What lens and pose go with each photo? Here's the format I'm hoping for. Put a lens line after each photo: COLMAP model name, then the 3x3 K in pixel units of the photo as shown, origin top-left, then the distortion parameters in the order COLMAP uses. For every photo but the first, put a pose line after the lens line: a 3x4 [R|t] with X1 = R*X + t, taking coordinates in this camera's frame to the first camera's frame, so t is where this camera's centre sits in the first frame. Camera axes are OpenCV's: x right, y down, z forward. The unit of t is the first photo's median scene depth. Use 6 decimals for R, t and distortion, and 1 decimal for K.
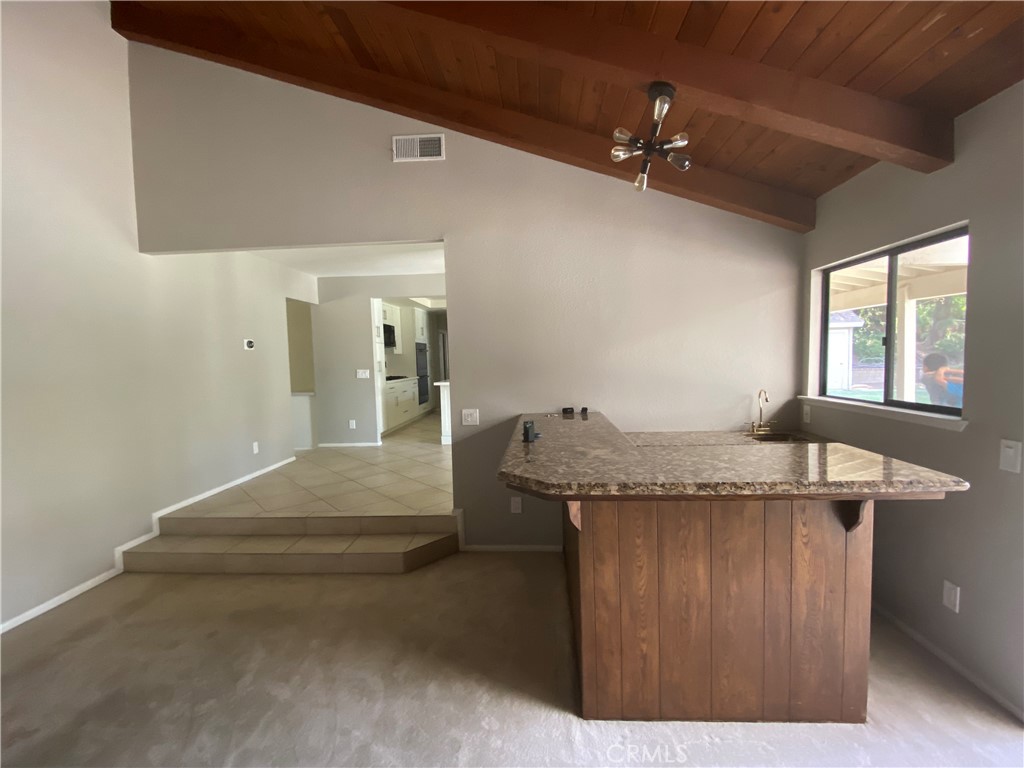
lens RADIAL K [[439.7, 0, 505.9], [0, 439.7, 382.4], [0, 0, 1]] dist [0.002159, -0.013113]
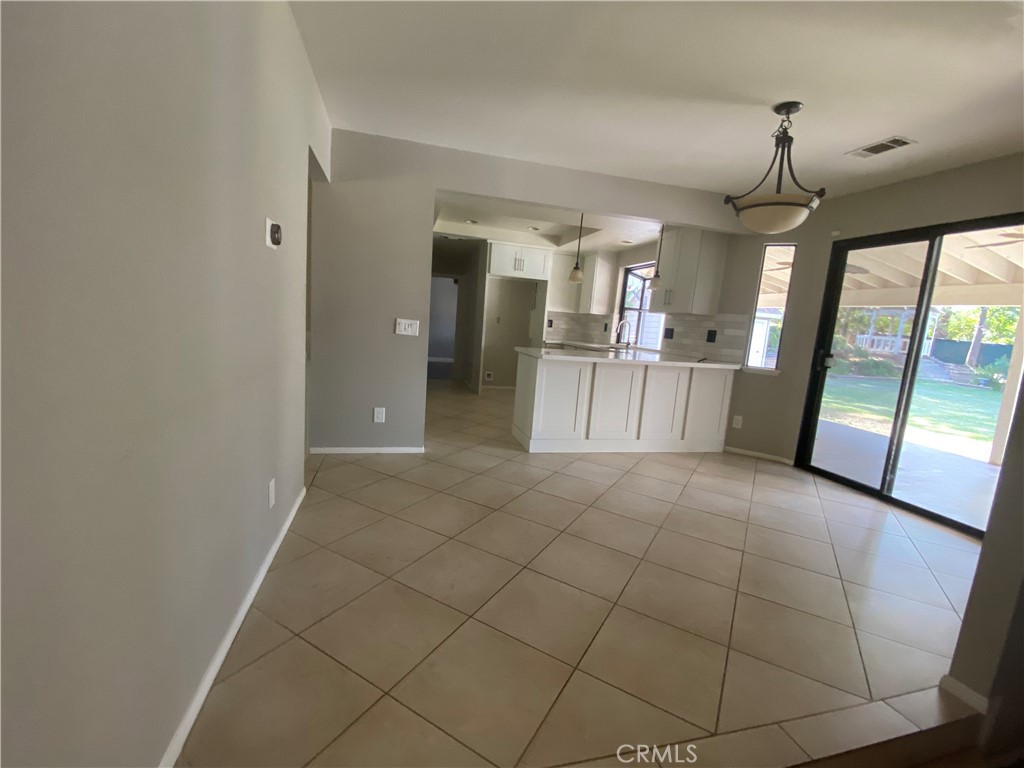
lens RADIAL K [[439.7, 0, 505.9], [0, 439.7, 382.4], [0, 0, 1]] dist [0.002159, -0.013113]
pose [[0.949068, 0.046376, 0.311640, -0.312379], [-0.075941, 0.993618, 0.083406, -0.004388], [-0.305783, -0.102824, 0.946533, 0.352971]]
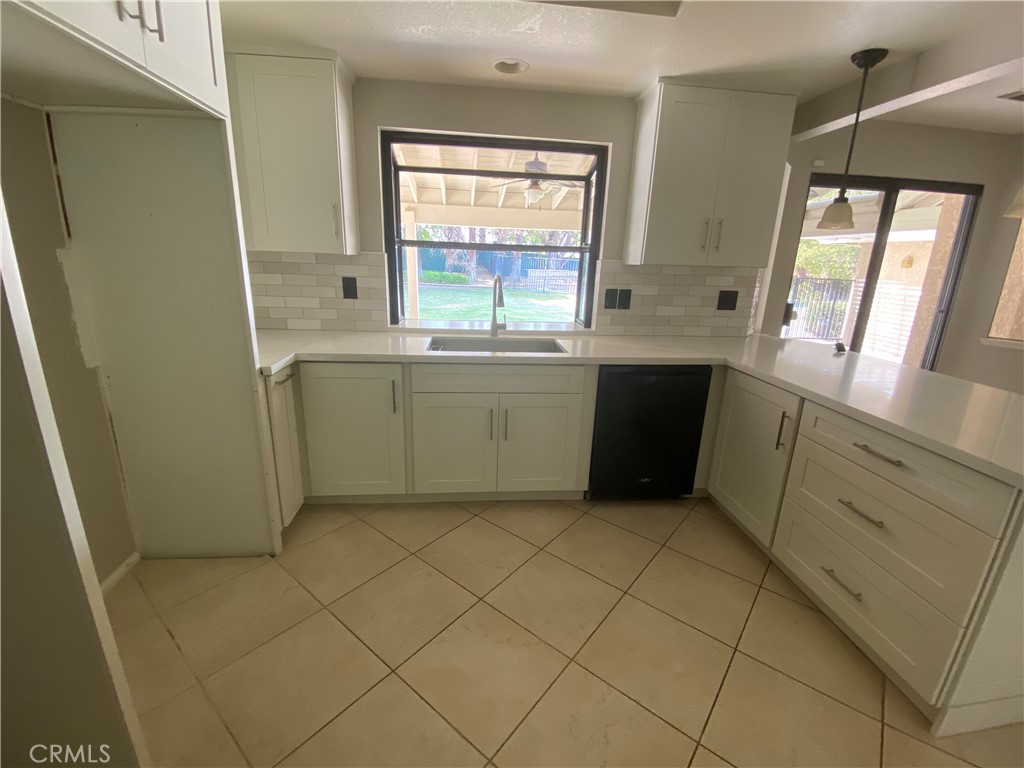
lens RADIAL K [[439.7, 0, 505.9], [0, 439.7, 382.4], [0, 0, 1]] dist [0.002159, -0.013113]
pose [[-0.138719, -0.244308, 0.959724, -0.216285], [0.028993, 0.967676, 0.250523, -0.070964], [-0.989907, 0.062578, -0.127152, 1.090637]]
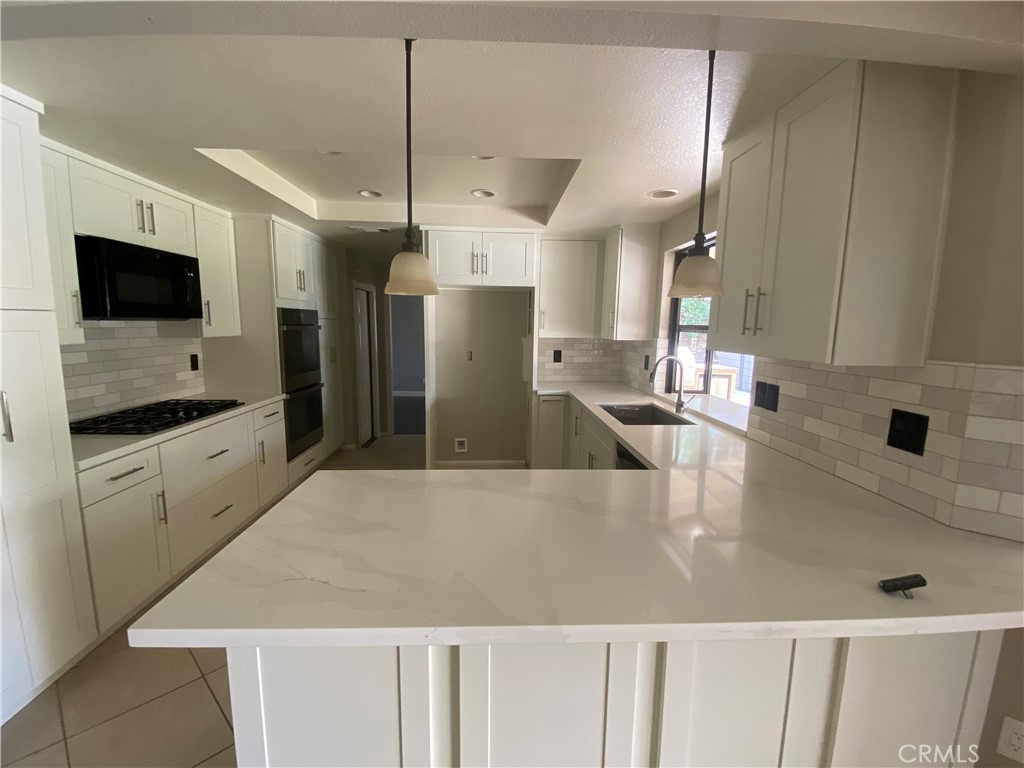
lens RADIAL K [[439.7, 0, 505.9], [0, 439.7, 382.4], [0, 0, 1]] dist [0.002159, -0.013113]
pose [[0.994901, 0.018534, 0.099142, -0.047122], [-0.026251, 0.996676, 0.077117, -0.069278], [-0.097383, -0.079327, 0.992081, 0.679762]]
